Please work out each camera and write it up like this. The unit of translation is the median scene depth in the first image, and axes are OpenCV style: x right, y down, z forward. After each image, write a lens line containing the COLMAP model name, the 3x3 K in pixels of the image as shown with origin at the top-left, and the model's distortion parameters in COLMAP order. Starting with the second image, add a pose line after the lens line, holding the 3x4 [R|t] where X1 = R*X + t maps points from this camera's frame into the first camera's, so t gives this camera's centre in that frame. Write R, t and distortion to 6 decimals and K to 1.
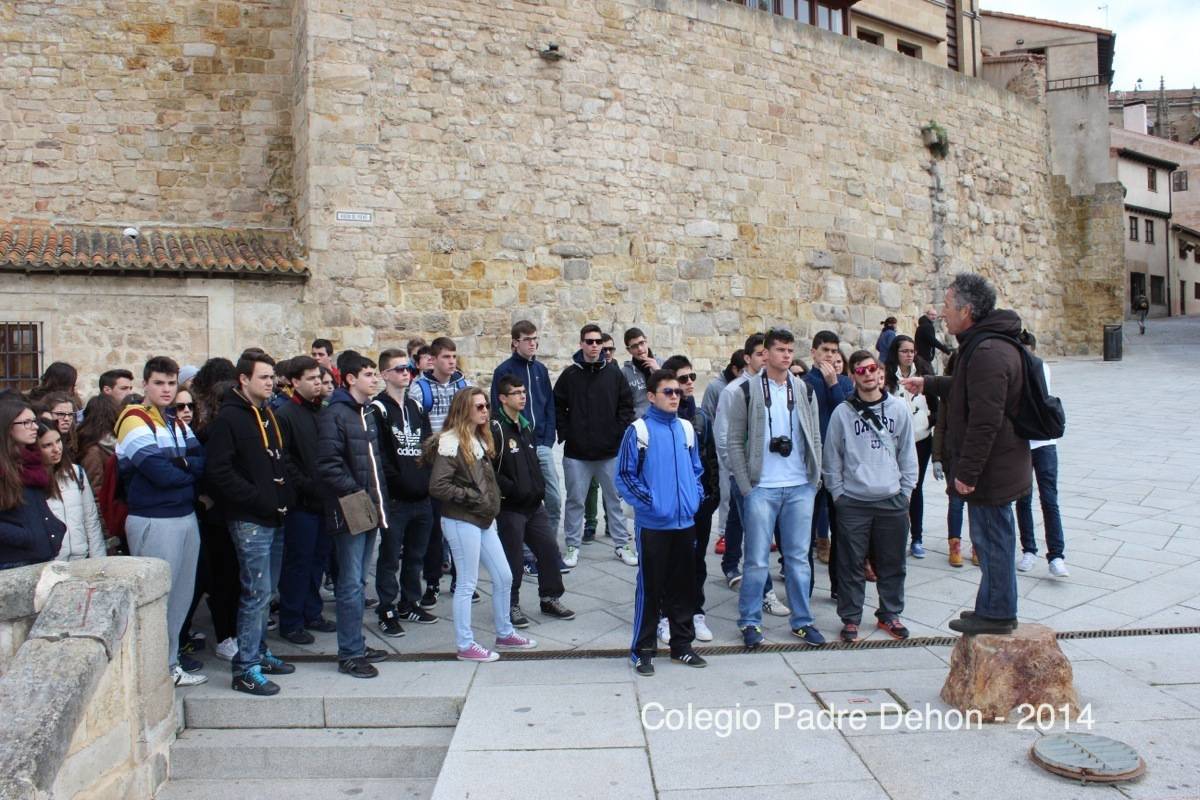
lens RADIAL K [[1010.8, 0, 617.4], [0, 1010.8, 403.1], [0, 0, 1]] dist [-0.170283, 0.170034]
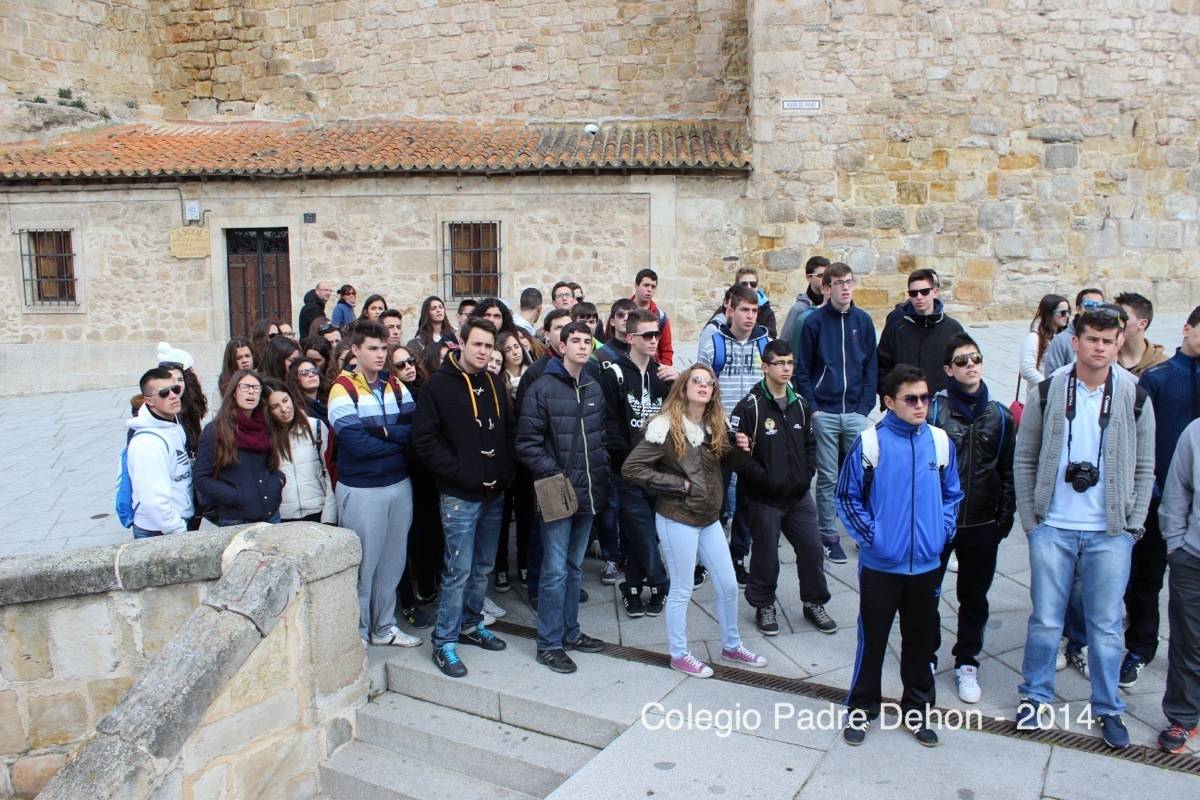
lens RADIAL K [[1010.8, 0, 617.4], [0, 1010.8, 403.1], [0, 0, 1]] dist [-0.170283, 0.170034]
pose [[0.859580, 0.090258, -0.502967, 0.080894], [-0.022406, 0.989988, 0.139363, -0.035651], [0.510510, -0.108524, 0.852996, 0.084467]]
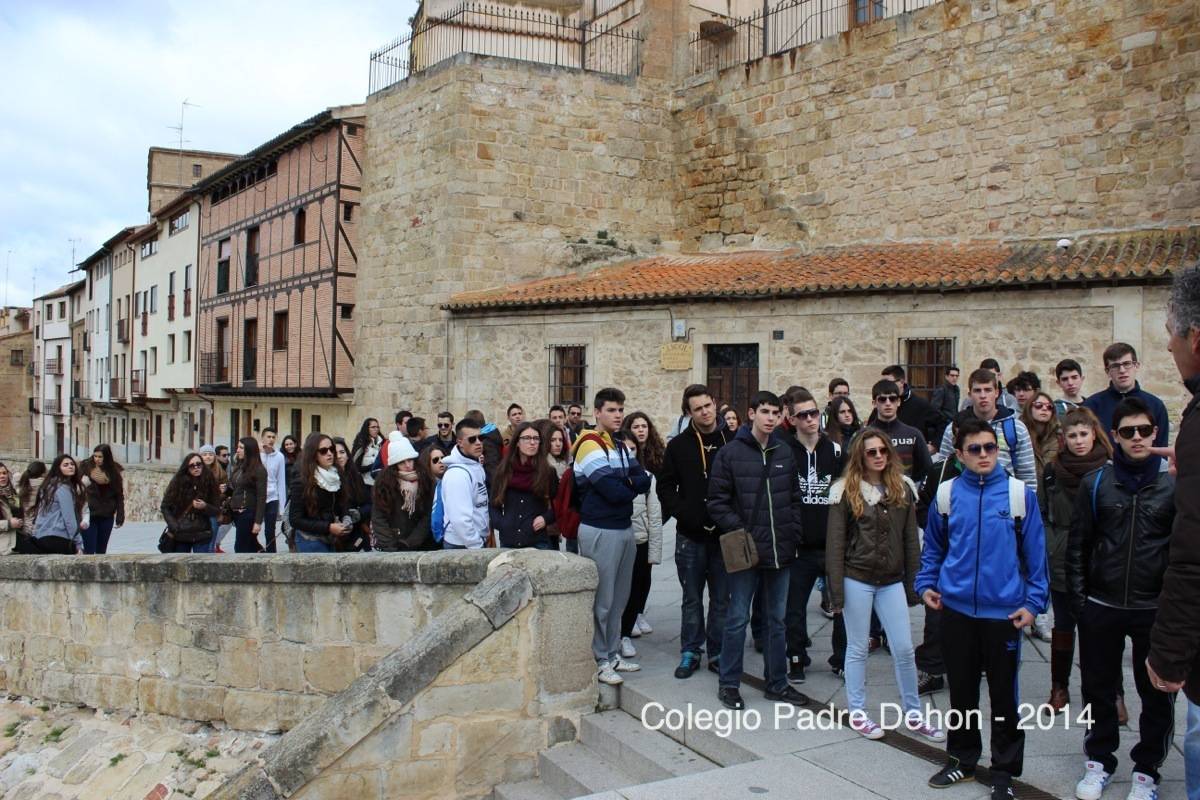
lens RADIAL K [[1010.8, 0, 617.4], [0, 1010.8, 403.1], [0, 0, 1]] dist [-0.170283, 0.170034]
pose [[0.456243, 0.034438, -0.889189, 0.189880], [-0.033388, 0.999210, 0.021567, -0.018107], [0.889229, 0.019848, 0.457032, 0.138785]]
